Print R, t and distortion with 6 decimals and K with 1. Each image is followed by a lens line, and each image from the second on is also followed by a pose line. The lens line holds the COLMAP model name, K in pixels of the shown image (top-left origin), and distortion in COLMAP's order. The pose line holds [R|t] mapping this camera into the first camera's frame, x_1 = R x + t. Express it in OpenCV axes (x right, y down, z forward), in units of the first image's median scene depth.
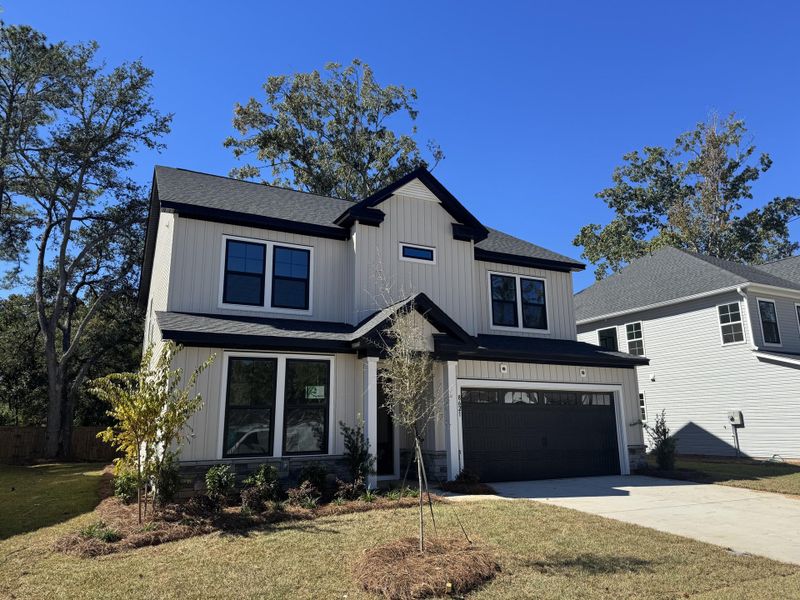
lens RADIAL K [[572.0, 0, 406.6], [0, 572.0, 295.6], [0, 0, 1]] dist [0.051446, -0.054426]
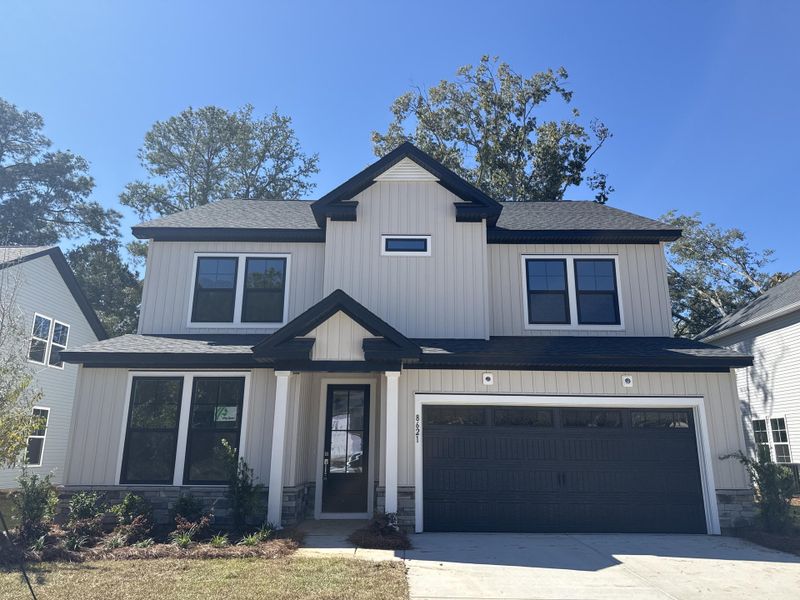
lens RADIAL K [[572.0, 0, 404.4], [0, 572.0, 300.4], [0, 0, 1]] dist [0.051446, -0.054426]
pose [[0.888969, -0.098944, -0.447151, 0.376438], [0.085402, 0.995071, -0.050400, 0.047898], [0.449934, 0.006617, 0.893037, 0.248319]]
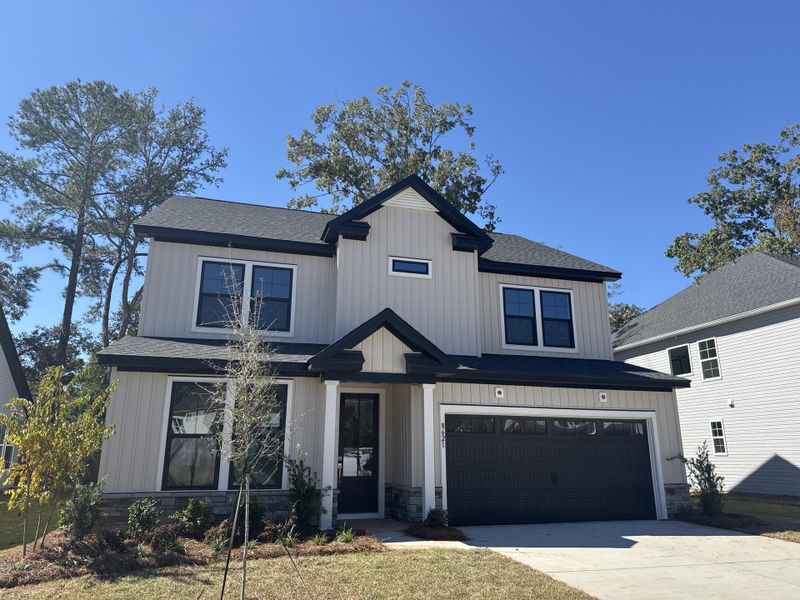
lens RADIAL K [[572.0, 0, 404.0], [0, 572.0, 298.2], [0, 0, 1]] dist [0.051446, -0.054426]
pose [[0.982537, -0.037541, -0.182243, 0.172001], [0.029981, 0.998579, -0.044066, 0.015823], [0.183638, 0.037832, 0.982266, 0.095337]]
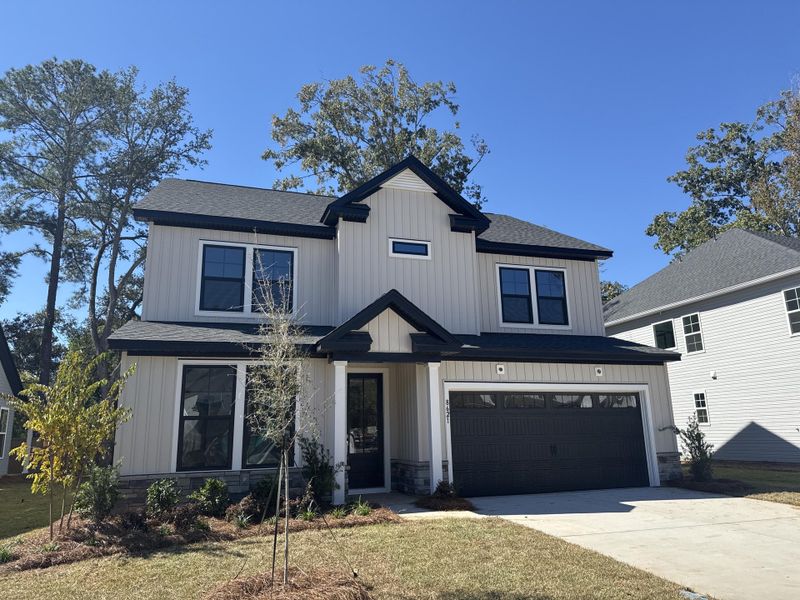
lens RADIAL K [[572.0, 0, 408.0], [0, 572.0, 298.2], [0, 0, 1]] dist [0.051446, -0.054426]
pose [[0.988591, -0.046659, -0.143218, 0.143476], [0.045906, 0.998909, -0.008561, 0.014693], [0.143462, 0.001889, 0.989654, 0.075480]]
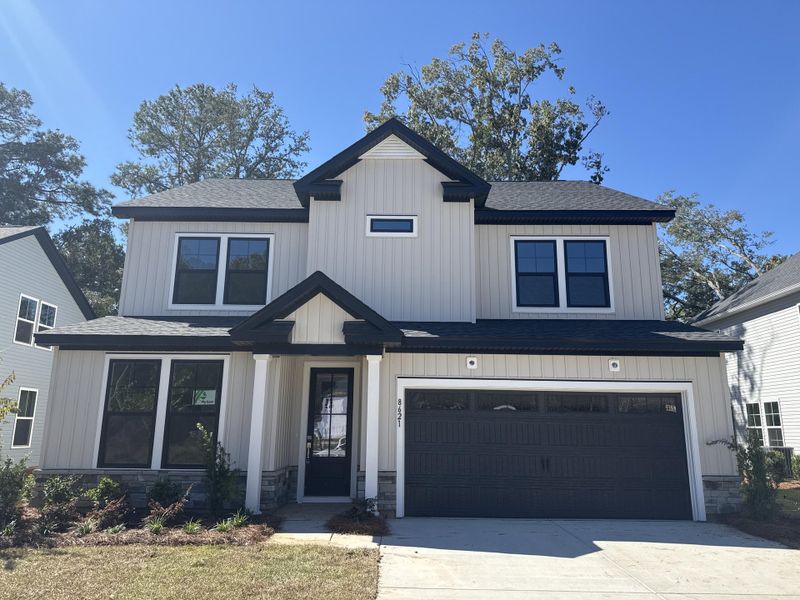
lens RADIAL K [[572.0, 0, 399.9], [0, 572.0, 303.0], [0, 0, 1]] dist [0.051446, -0.054426]
pose [[0.887071, -0.080380, -0.454580, 0.385090], [0.082709, 0.996464, -0.014797, 0.048458], [0.454162, -0.024472, 0.890583, 0.271656]]
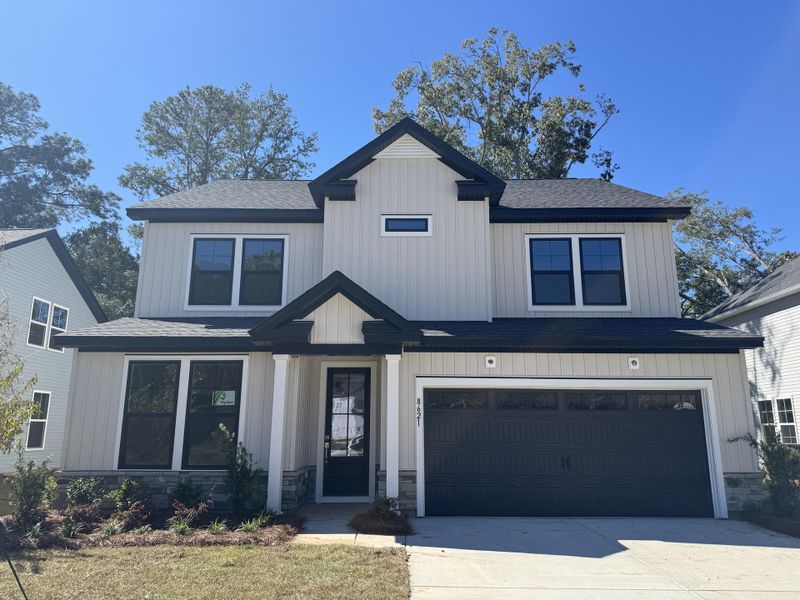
lens RADIAL K [[572.0, 0, 401.5], [0, 572.0, 303.7], [0, 0, 1]] dist [0.051446, -0.054426]
pose [[0.884281, -0.086970, -0.458785, 0.370691], [0.090906, 0.995767, -0.013549, 0.047575], [0.458021, -0.029725, 0.888444, 0.264700]]
